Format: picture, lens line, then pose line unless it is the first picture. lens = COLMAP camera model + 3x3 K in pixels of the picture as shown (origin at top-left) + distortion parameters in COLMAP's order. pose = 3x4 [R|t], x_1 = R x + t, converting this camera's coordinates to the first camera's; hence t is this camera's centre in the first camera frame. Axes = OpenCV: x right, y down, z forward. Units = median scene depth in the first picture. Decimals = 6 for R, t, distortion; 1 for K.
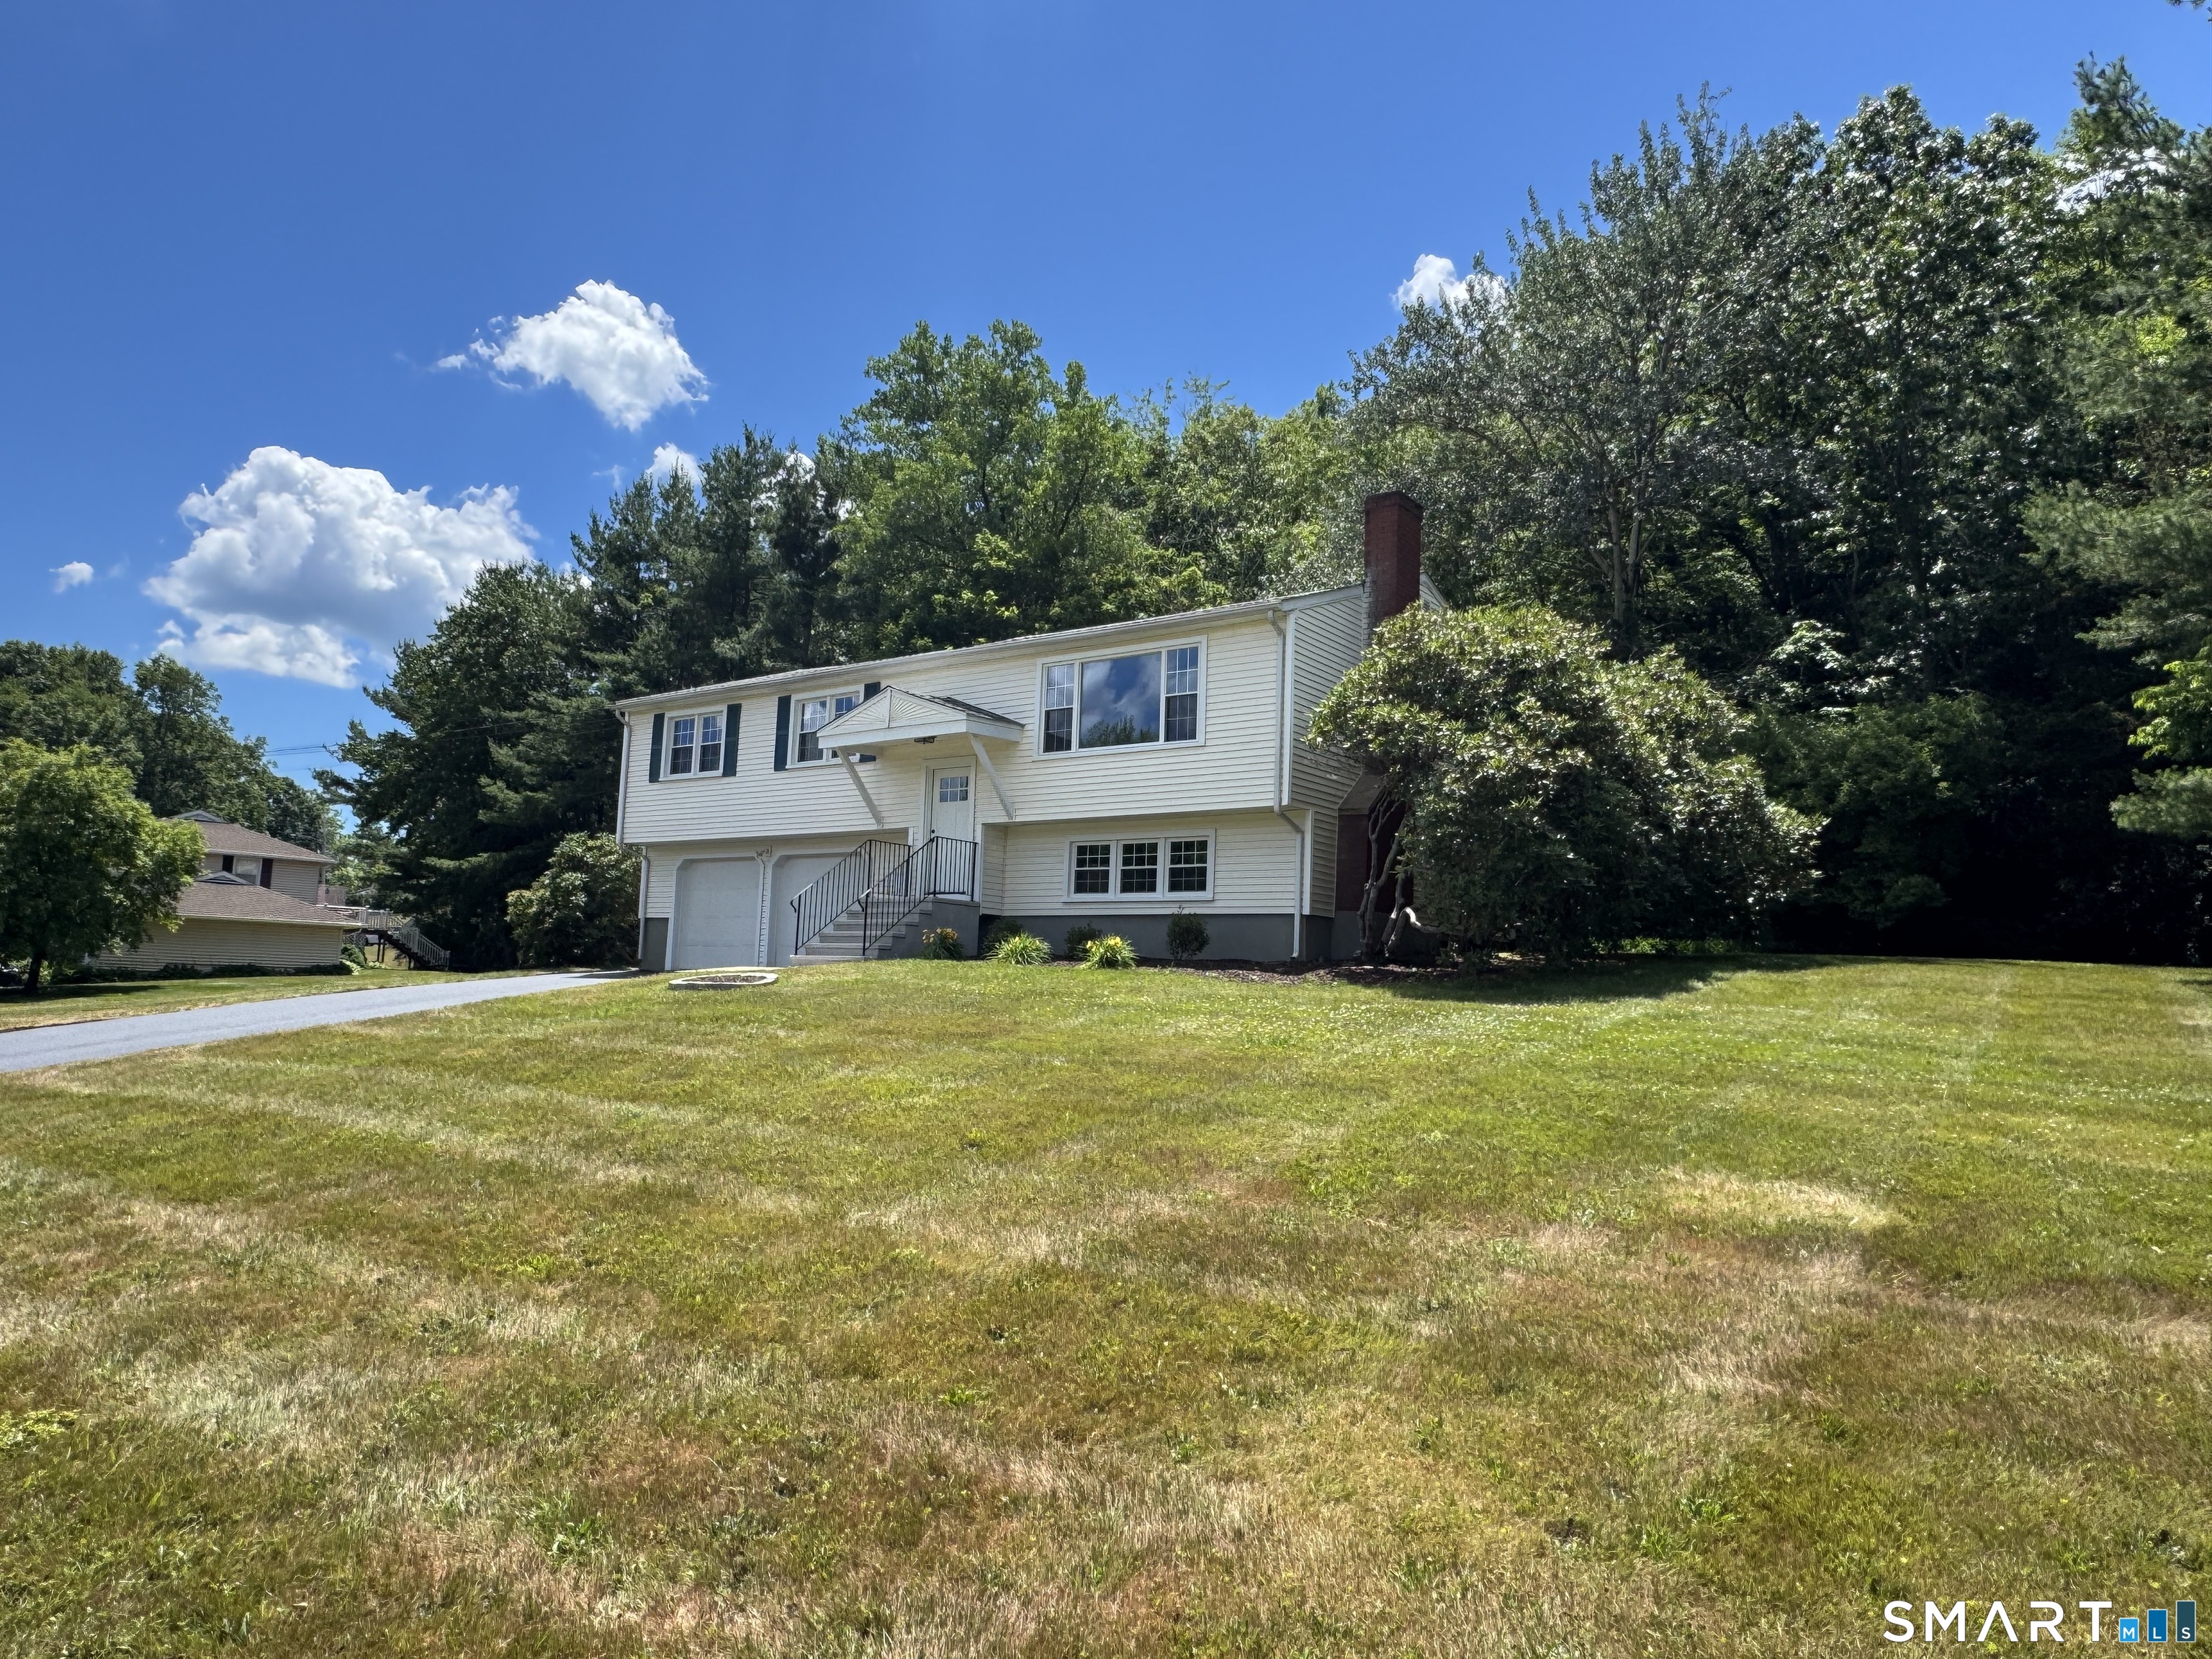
lens RADIAL K [[1419.3, 0, 1106.0], [0, 1419.3, 829.5], [0, 0, 1]] dist [-0.129104, 0.000047]
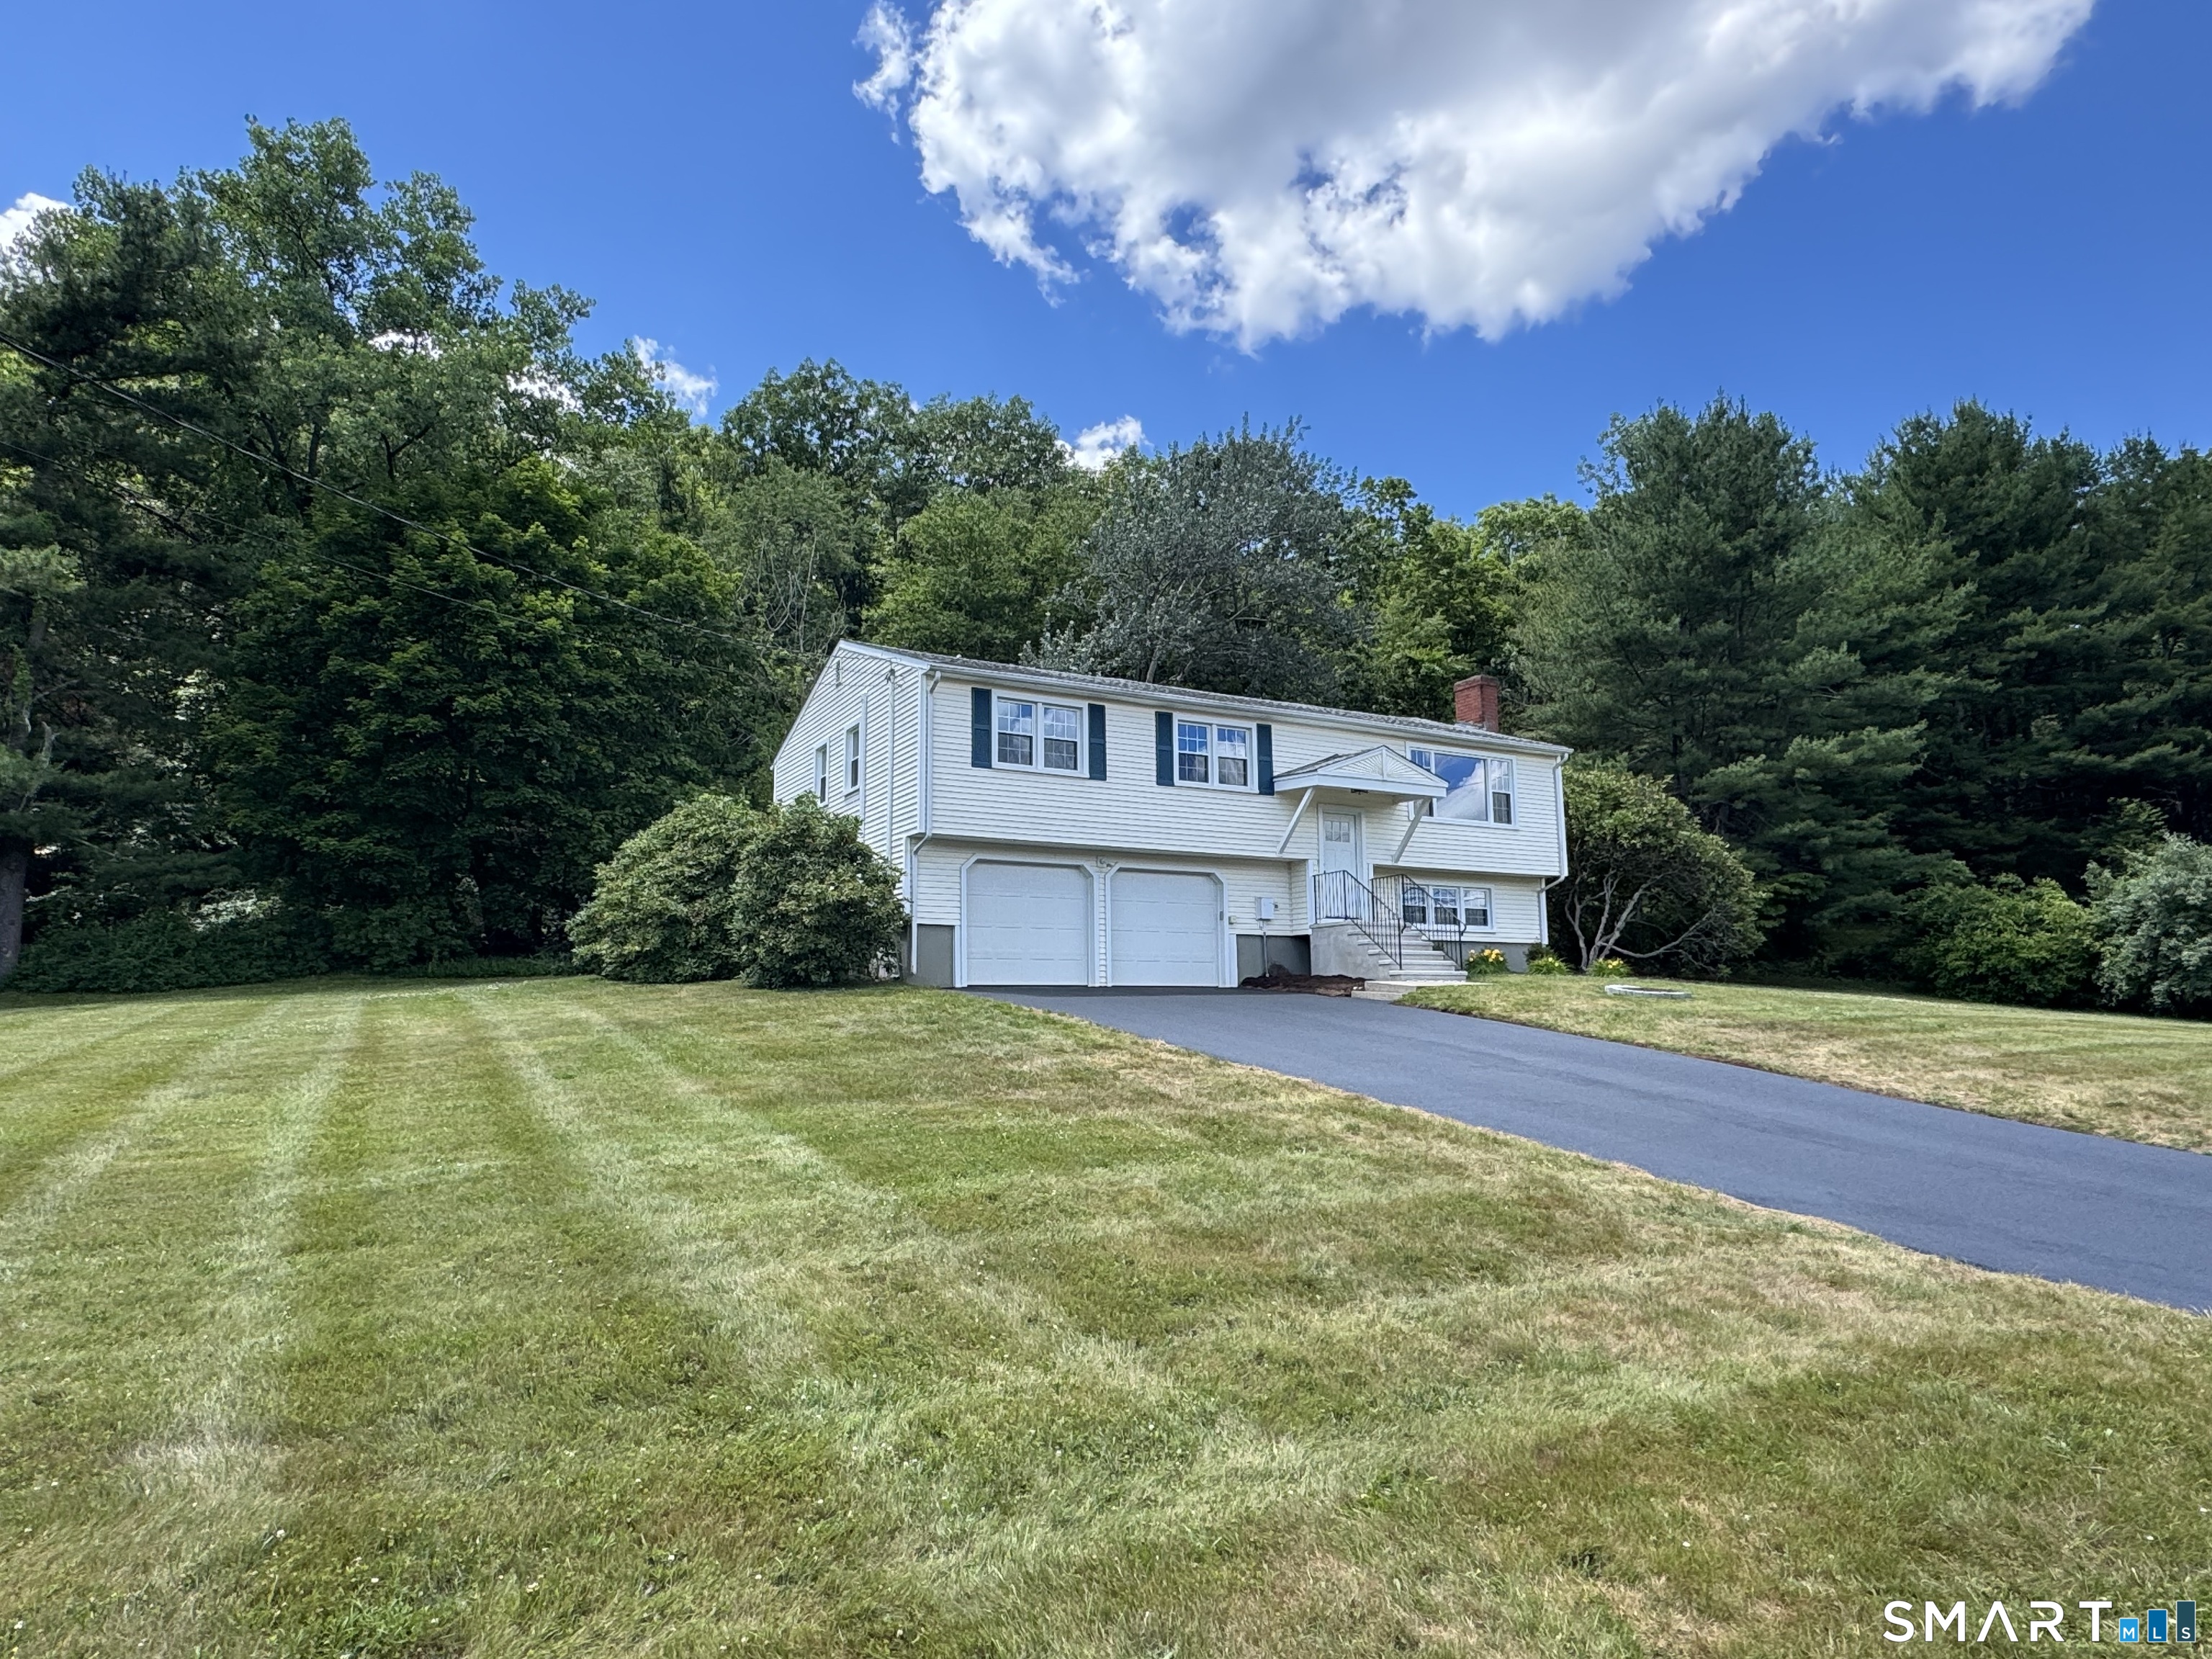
lens RADIAL K [[1260.9, 0, 1106.0], [0, 1260.9, 829.5], [0, 0, 1]] dist [0.003430, 0.000635]
pose [[0.432655, 0.097395, 0.896283, -1.161450], [-0.083793, 0.994189, -0.067585, 0.059296], [-0.897657, -0.045861, 0.438302, 0.705974]]
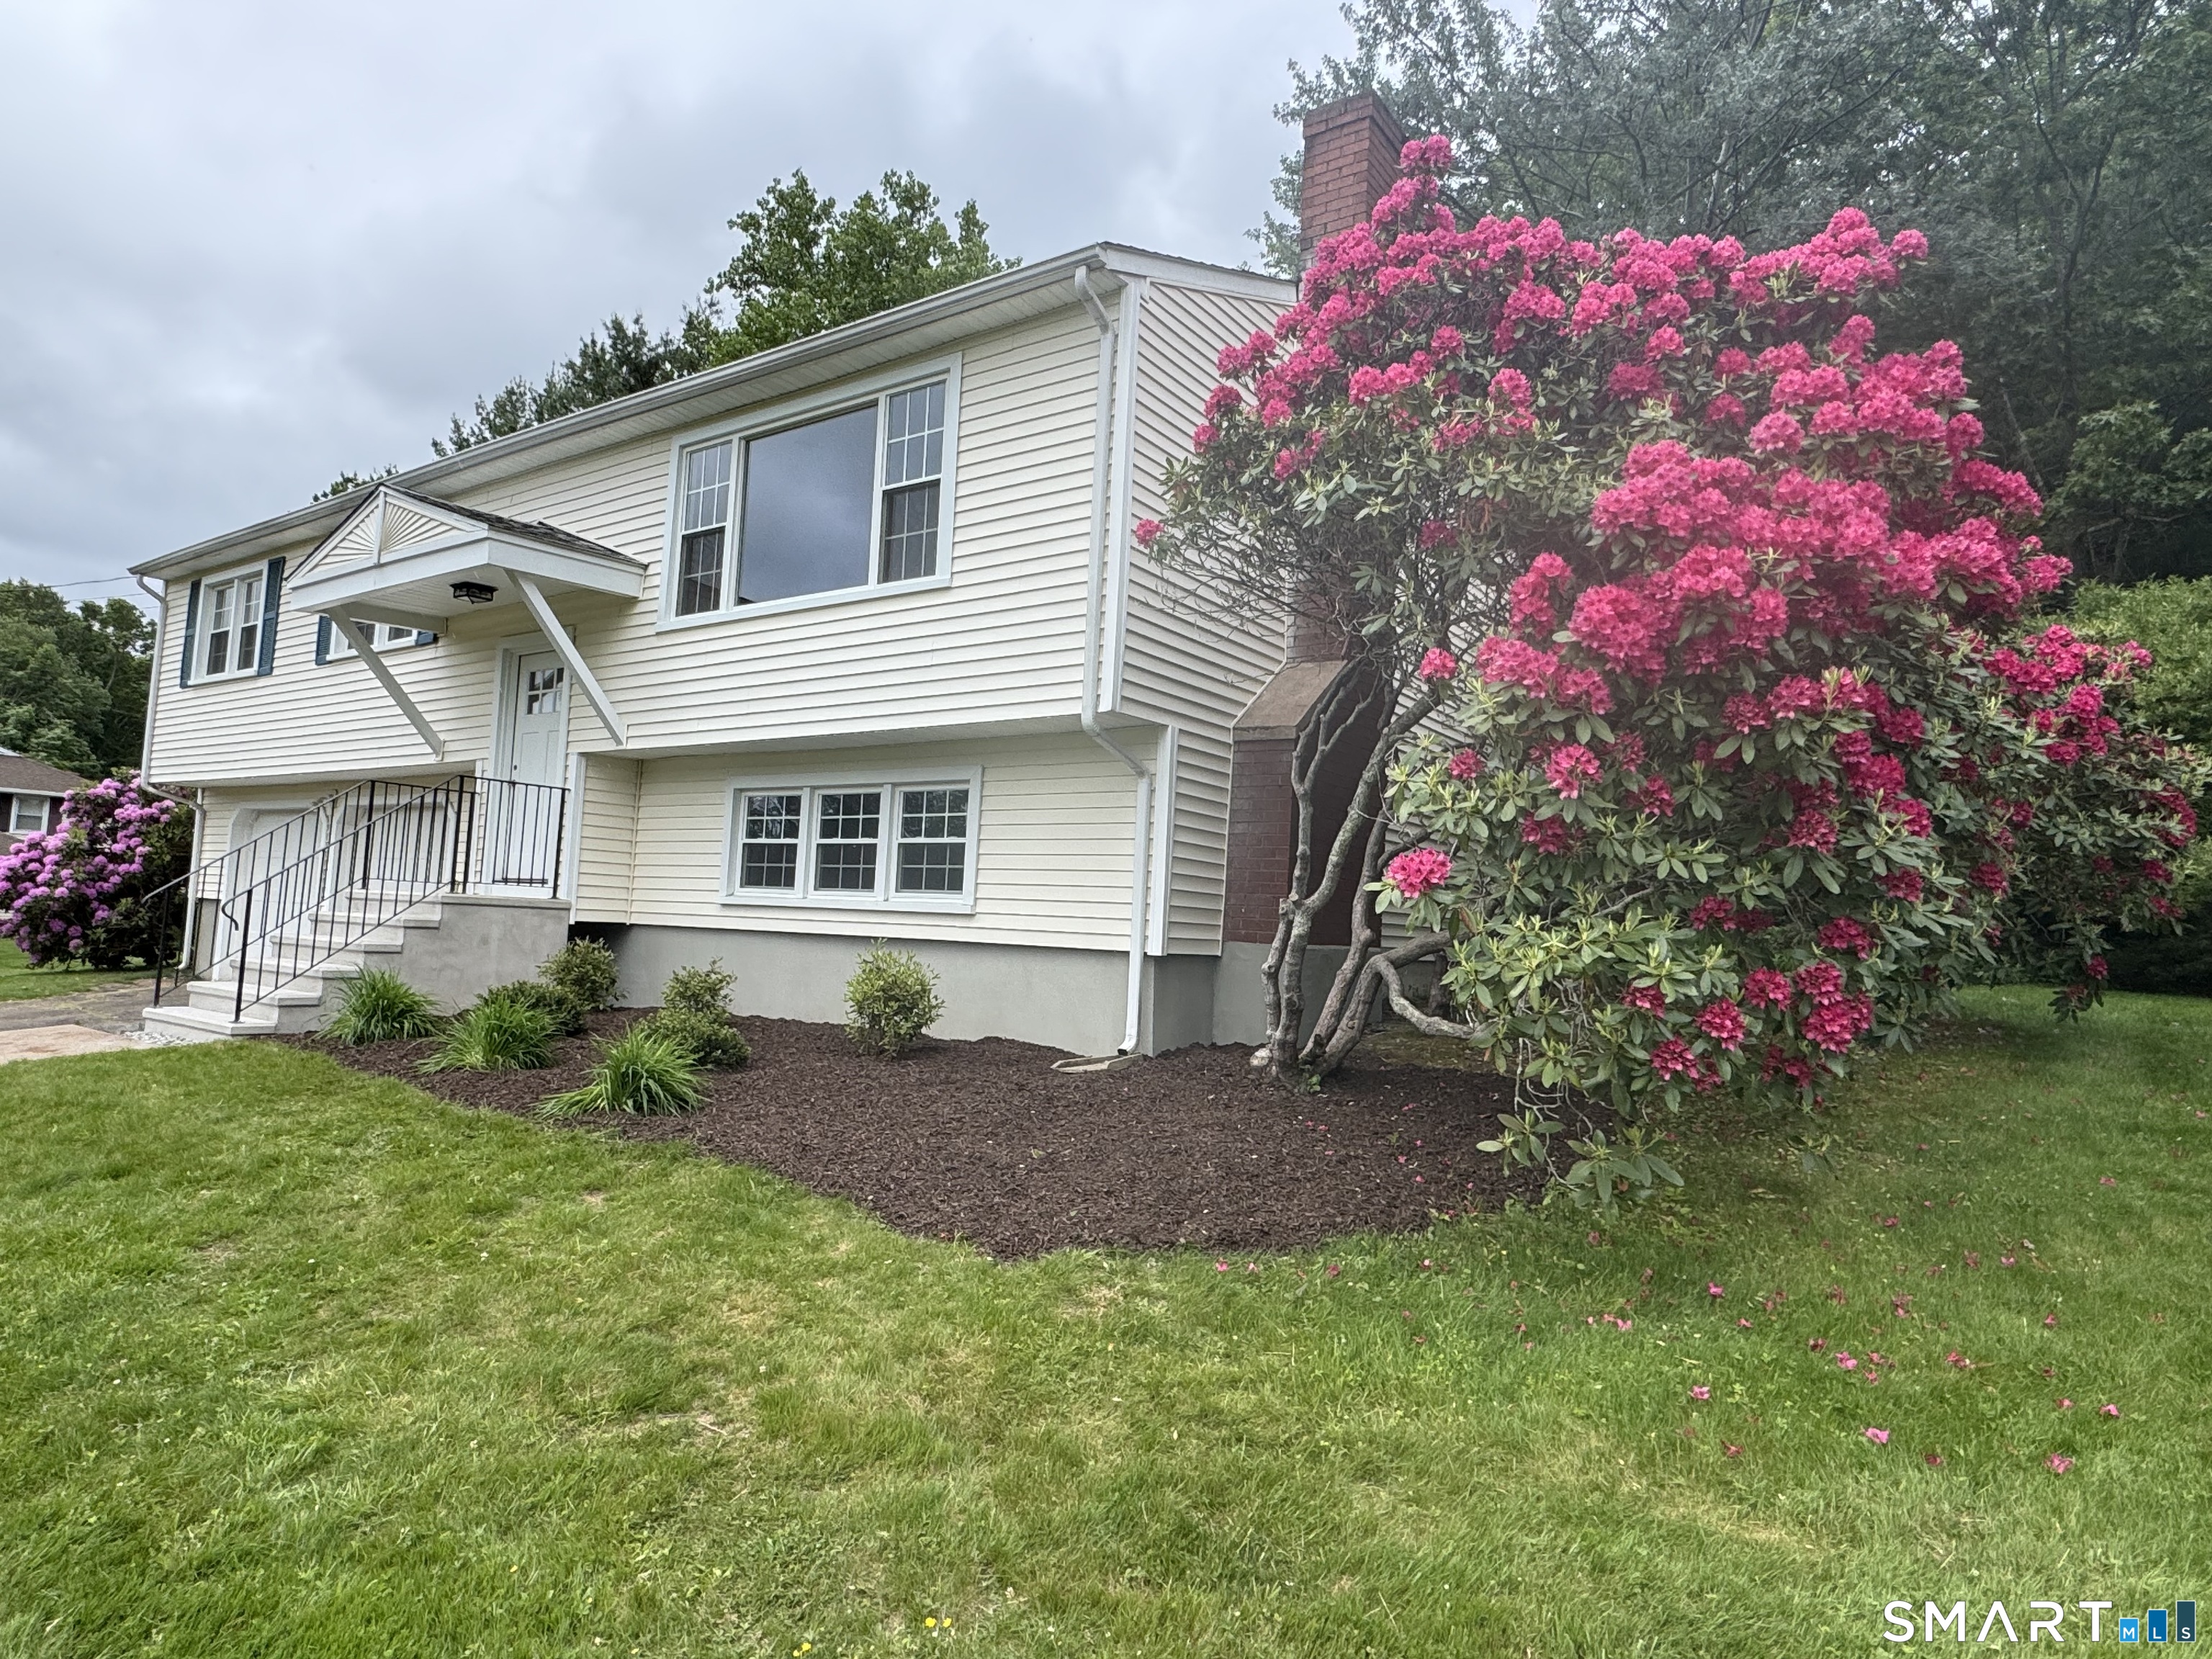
lens RADIAL K [[1260.9, 0, 1106.0], [0, 1260.9, 829.5], [0, 0, 1]] dist [0.003430, 0.000635]
pose [[0.999817, 0.012347, 0.014622, 0.101500], [-0.012851, 0.999307, 0.034929, 0.005232], [-0.014181, -0.035111, 0.999283, 0.507517]]
